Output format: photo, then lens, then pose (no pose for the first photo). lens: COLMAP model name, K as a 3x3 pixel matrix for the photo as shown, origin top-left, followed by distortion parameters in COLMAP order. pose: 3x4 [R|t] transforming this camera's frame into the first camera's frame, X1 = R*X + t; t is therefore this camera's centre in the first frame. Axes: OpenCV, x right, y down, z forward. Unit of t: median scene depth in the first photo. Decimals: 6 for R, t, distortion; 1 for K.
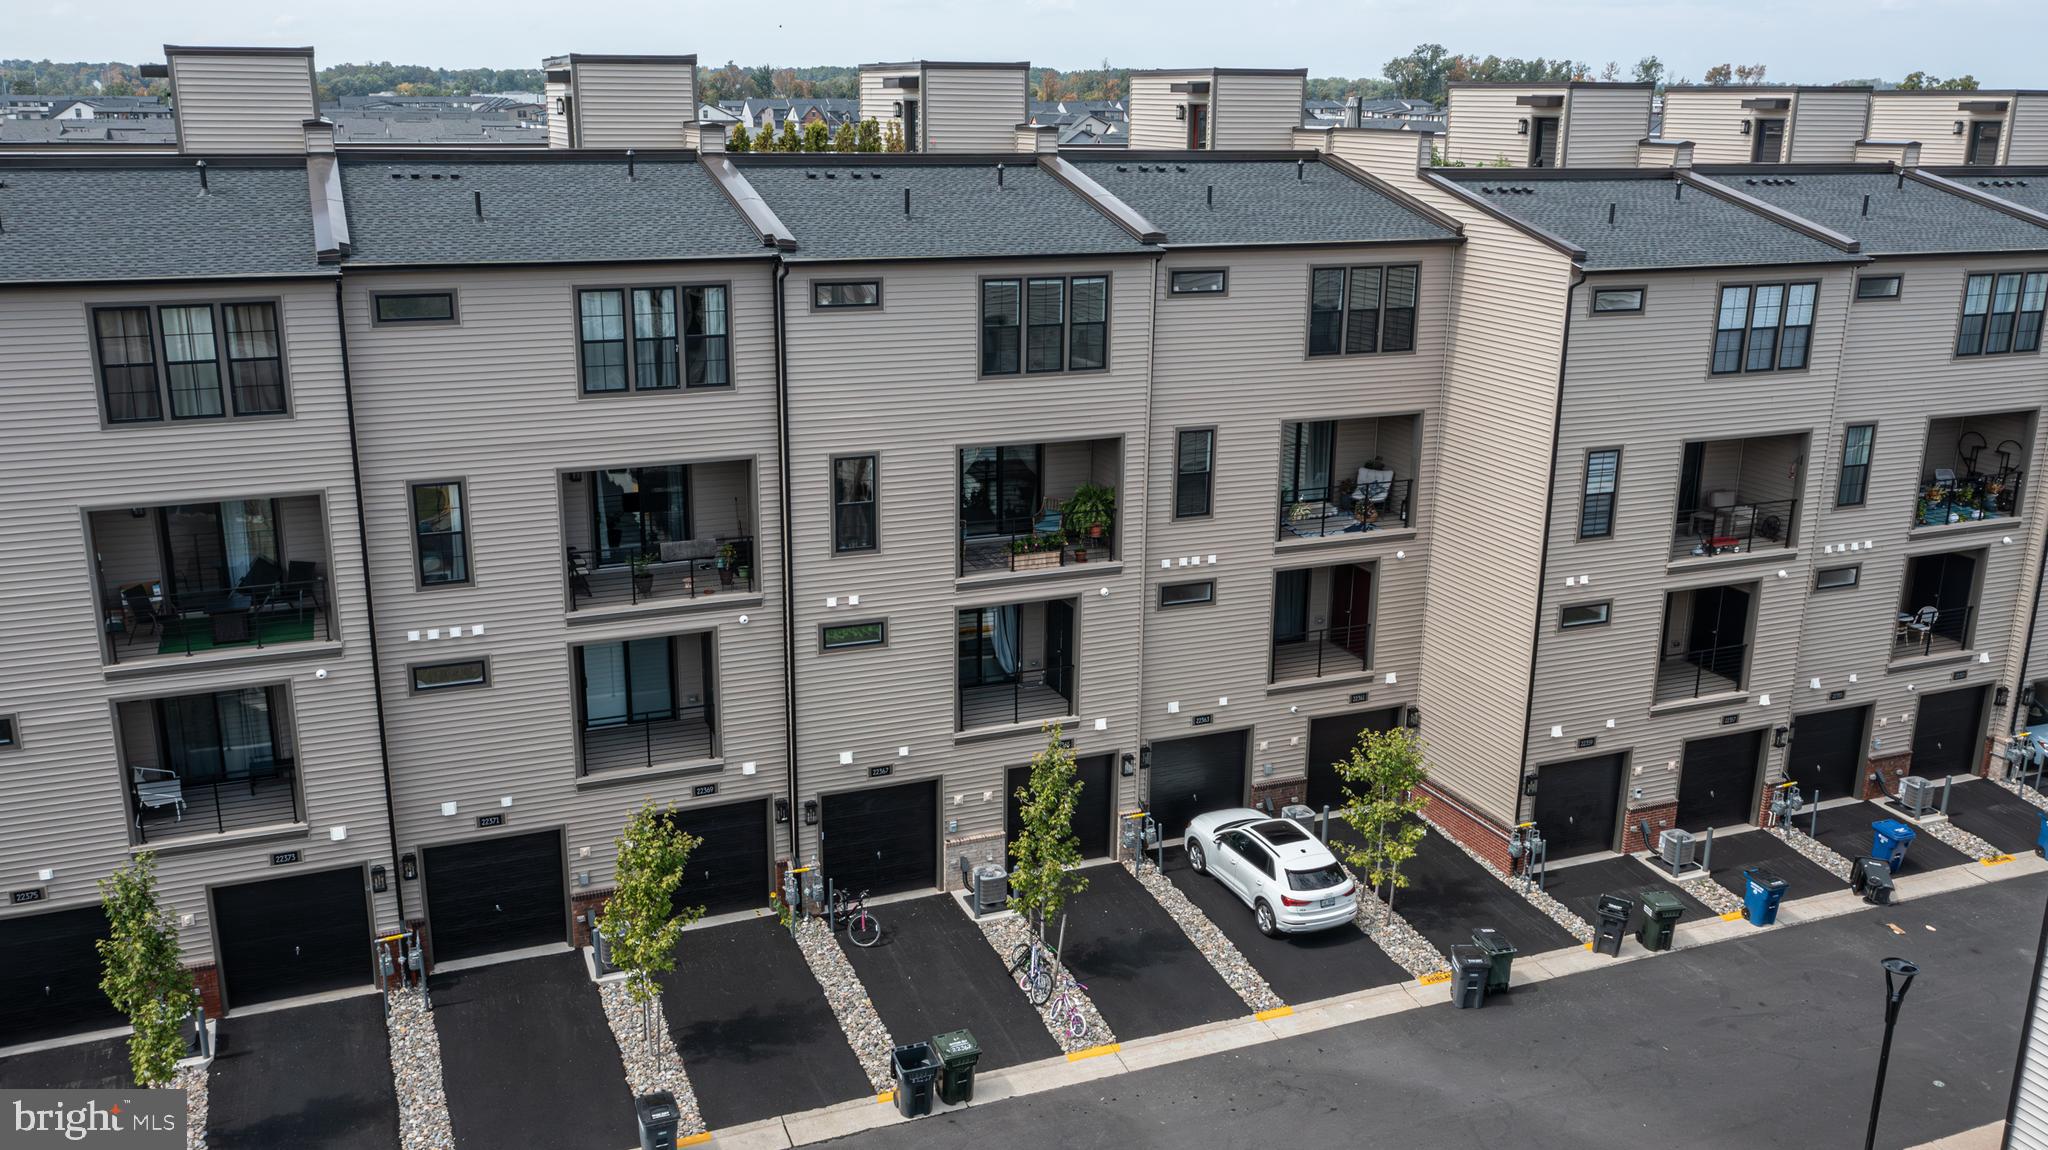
lens RADIAL K [[1625.7, 0, 1020.6], [0, 1625.7, 570.9], [0, 0, 1]] dist [0.013470, 0.004003]
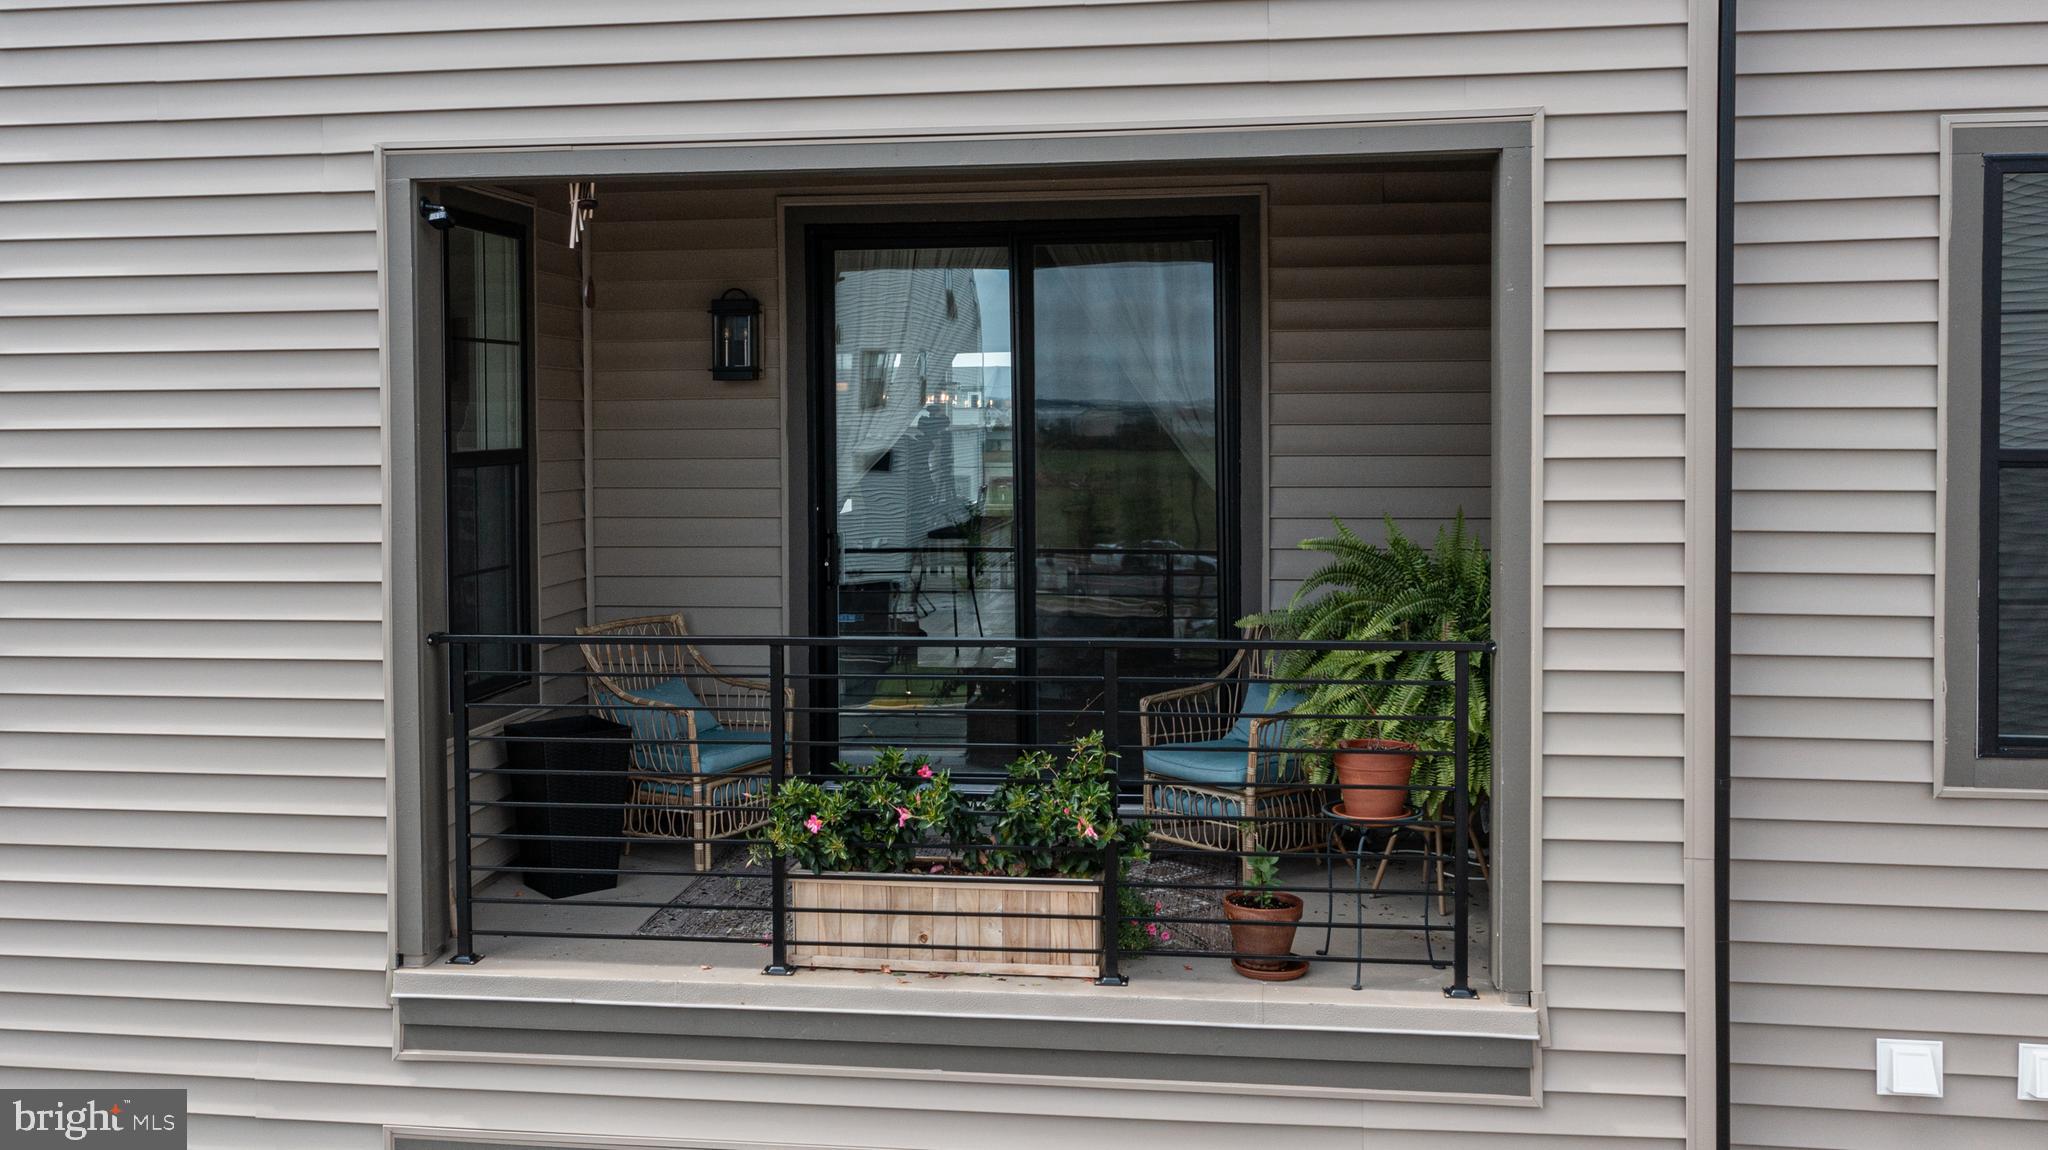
lens RADIAL K [[1625.7, 0, 1024.0], [0, 1625.7, 574.1], [0, 0, 1]] dist [0.013470, 0.004003]
pose [[0.860660, 0.005041, -0.509156, 0.098692], [-0.124360, 0.971749, -0.200594, -0.008570], [0.493761, 0.235962, 0.836972, 0.842326]]
